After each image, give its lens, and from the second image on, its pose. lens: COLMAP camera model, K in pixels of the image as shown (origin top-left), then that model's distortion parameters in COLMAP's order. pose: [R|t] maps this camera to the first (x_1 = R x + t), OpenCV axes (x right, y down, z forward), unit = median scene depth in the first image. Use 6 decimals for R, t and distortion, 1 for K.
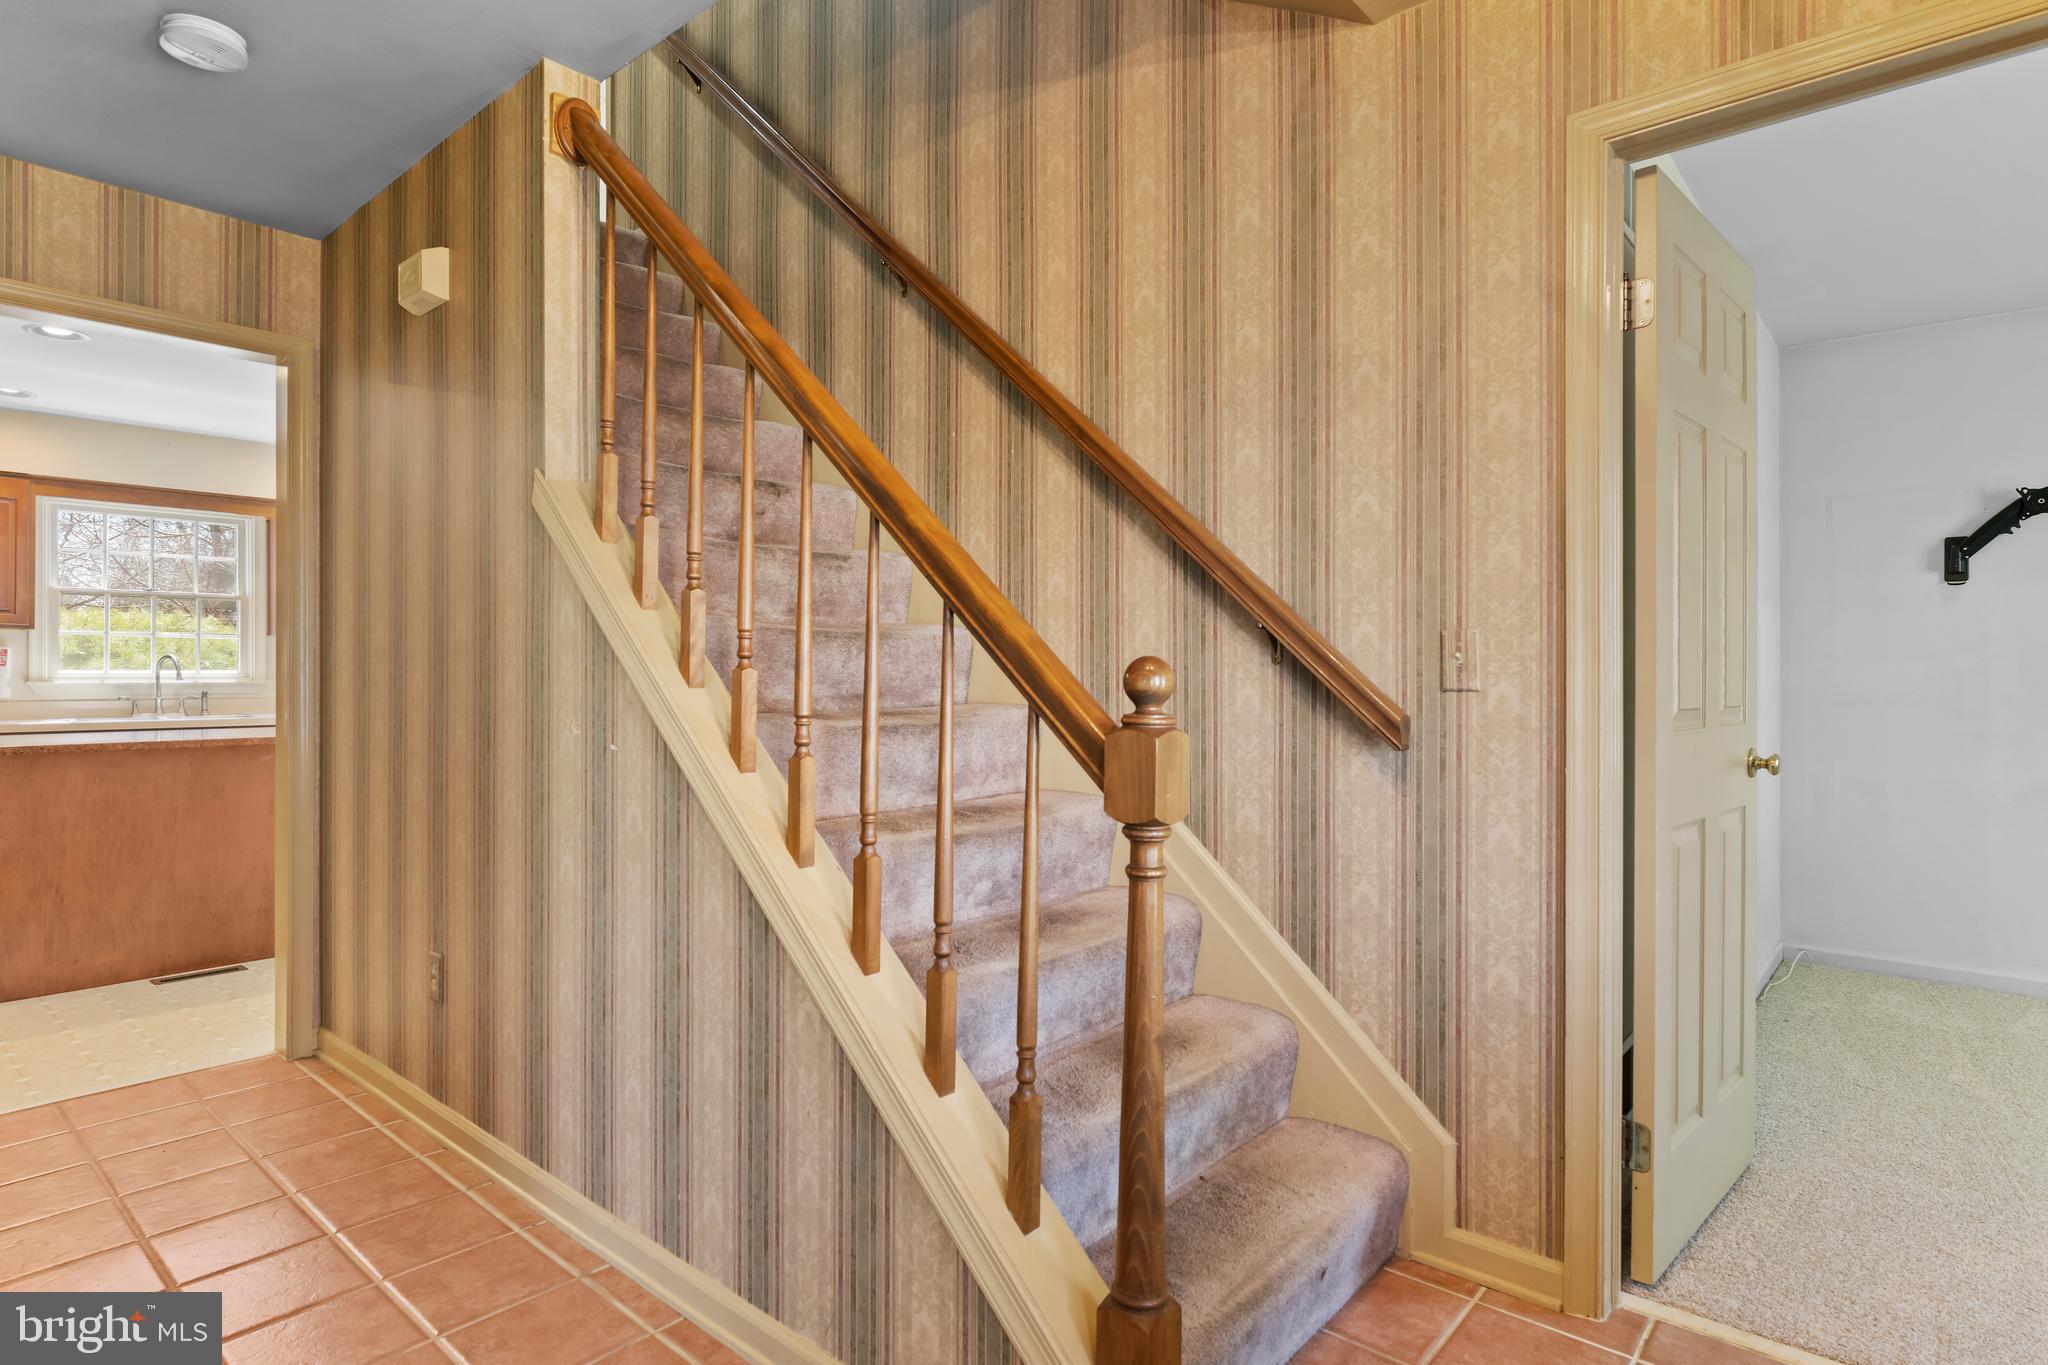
lens RADIAL K [[1057.5, 0, 1022.6], [0, 1057.5, 680.6], [0, 0, 1]] dist [-0.004398, 0.001862]
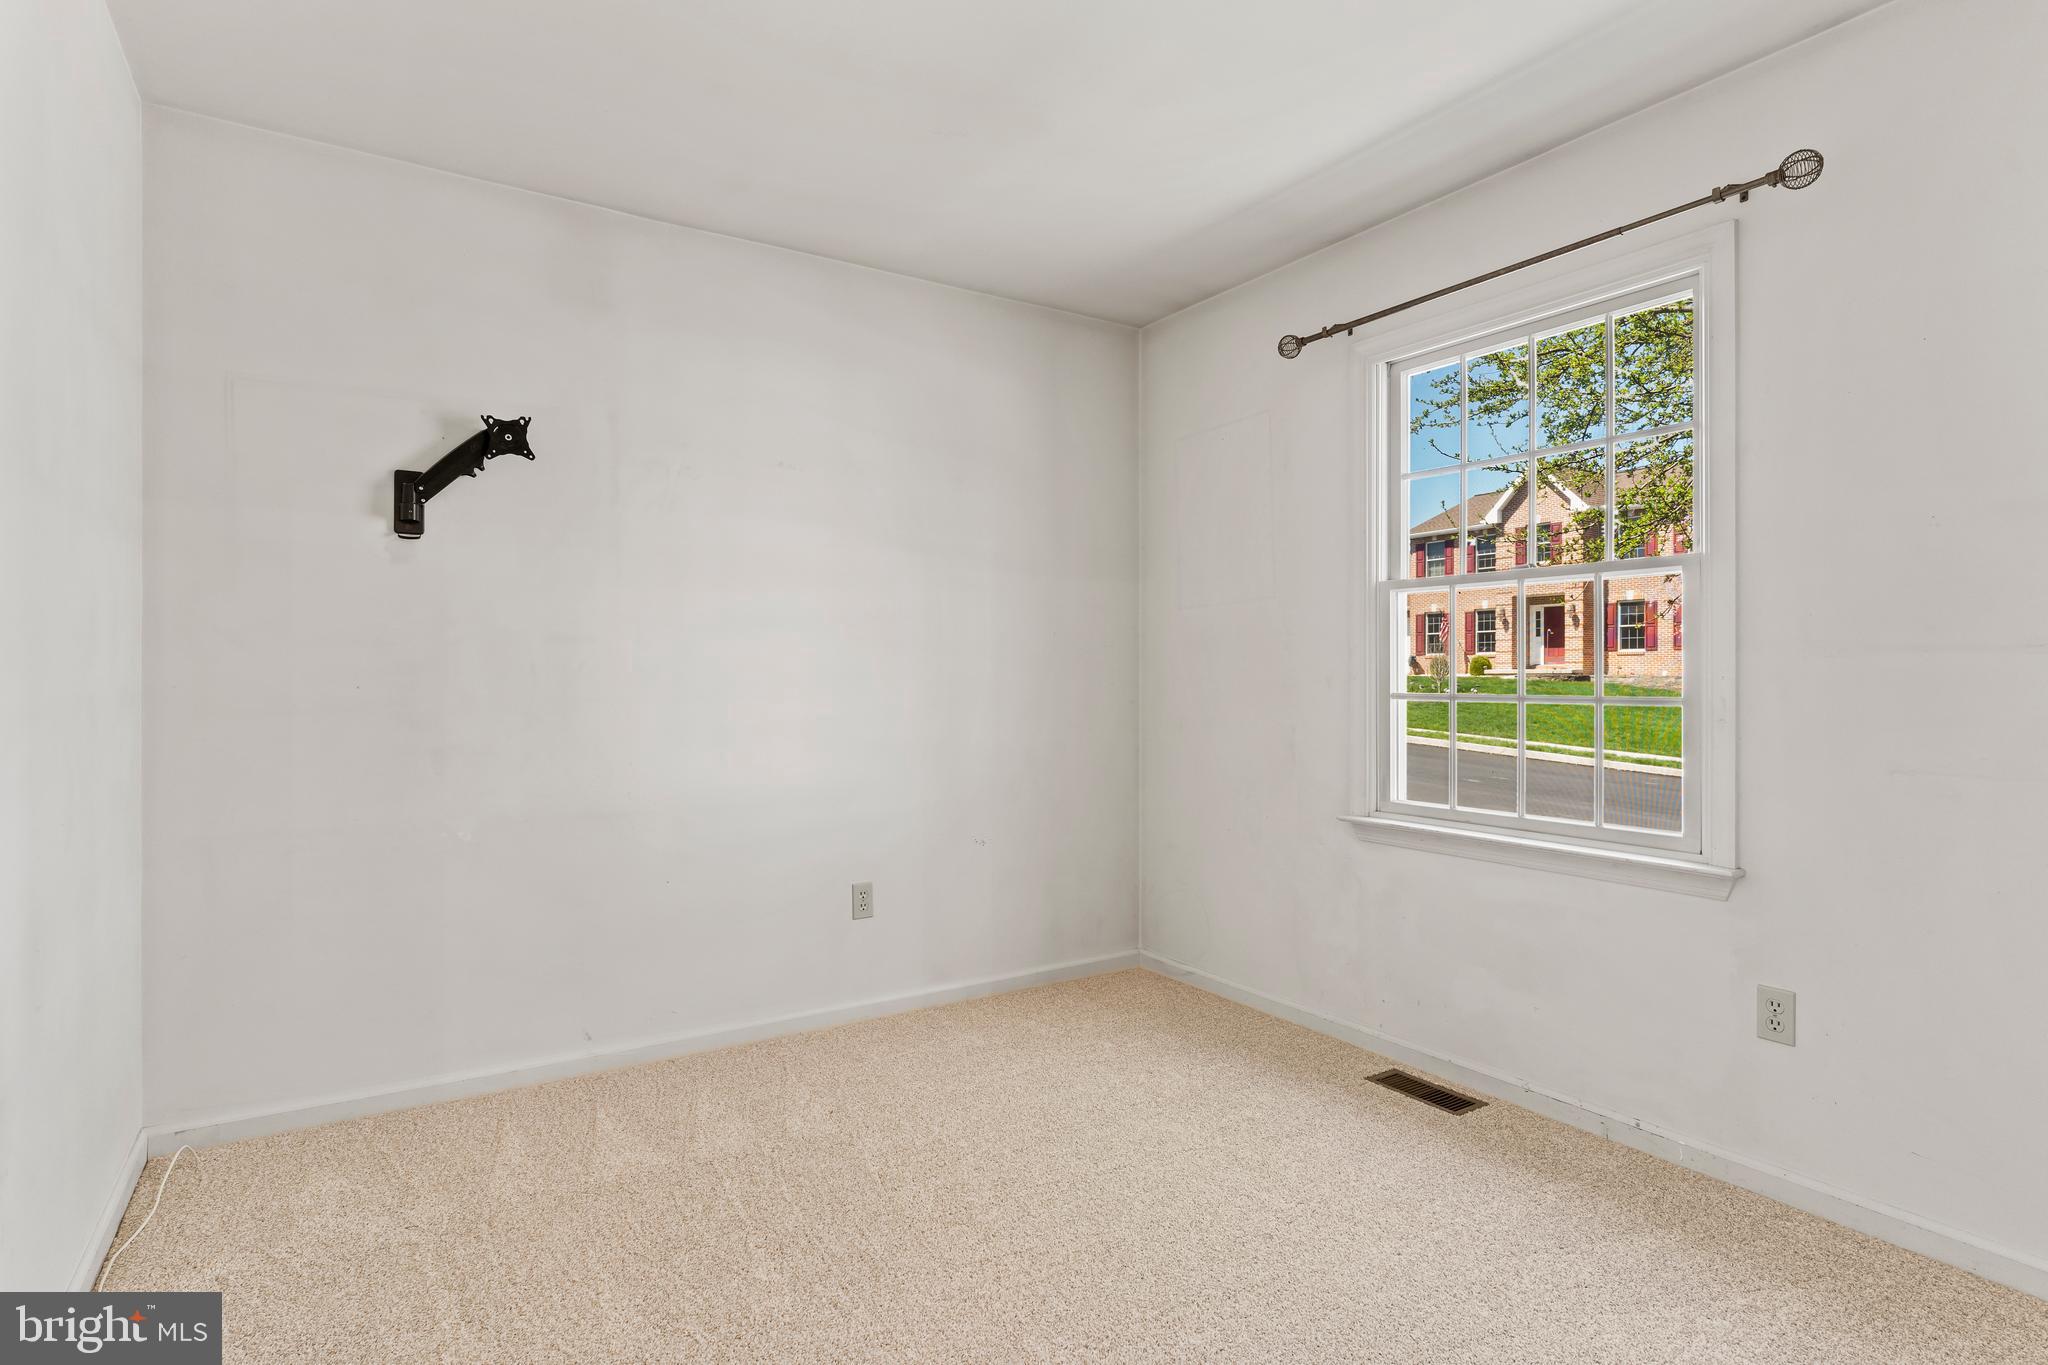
lens RADIAL K [[1057.5, 0, 1017.5], [0, 1057.5, 677.5], [0, 0, 1]] dist [-0.004398, 0.001862]
pose [[0.272772, -0.001161, 0.962078, 0.268803], [0.002276, 0.999997, 0.000561, -0.000455], [-0.962076, 0.002037, 0.272774, 0.349893]]
